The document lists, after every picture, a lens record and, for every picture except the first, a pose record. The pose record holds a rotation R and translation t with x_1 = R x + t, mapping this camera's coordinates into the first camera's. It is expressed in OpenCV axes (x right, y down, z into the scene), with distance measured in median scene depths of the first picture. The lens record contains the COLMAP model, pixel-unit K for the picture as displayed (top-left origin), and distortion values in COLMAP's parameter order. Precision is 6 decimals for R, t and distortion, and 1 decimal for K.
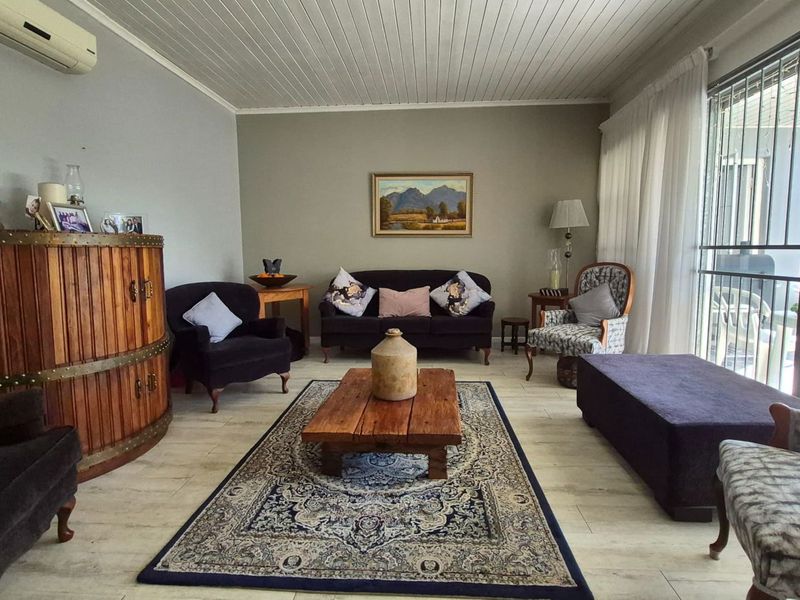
lens RADIAL K [[423.5, 0, 404.6], [0, 423.5, 290.4], [0, 0, 1]] dist [0.010643, -0.002815]
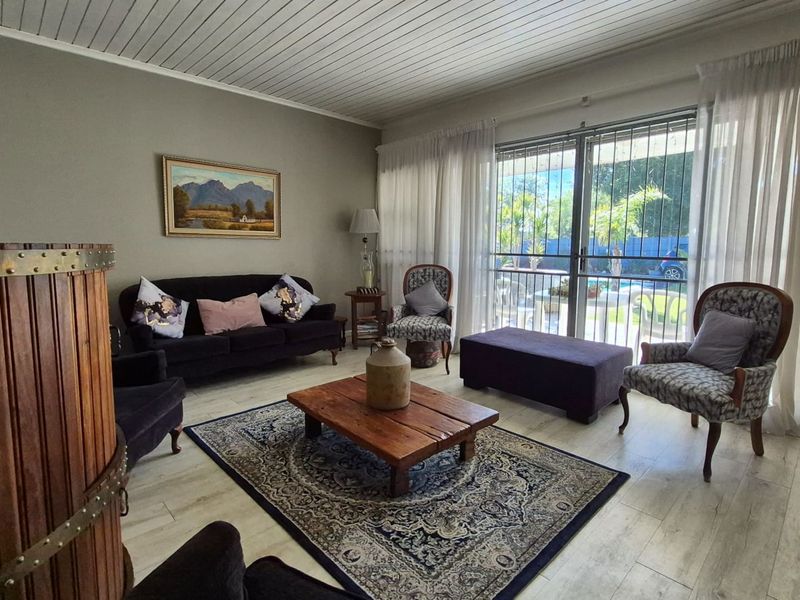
lens RADIAL K [[423.5, 0, 404.6], [0, 423.5, 290.4], [0, 0, 1]] dist [0.010643, -0.002815]
pose [[0.677465, -0.068838, 0.732326, -0.405083], [0.057770, 0.997515, 0.040324, -0.035148], [-0.733283, 0.014988, 0.679759, 0.153165]]
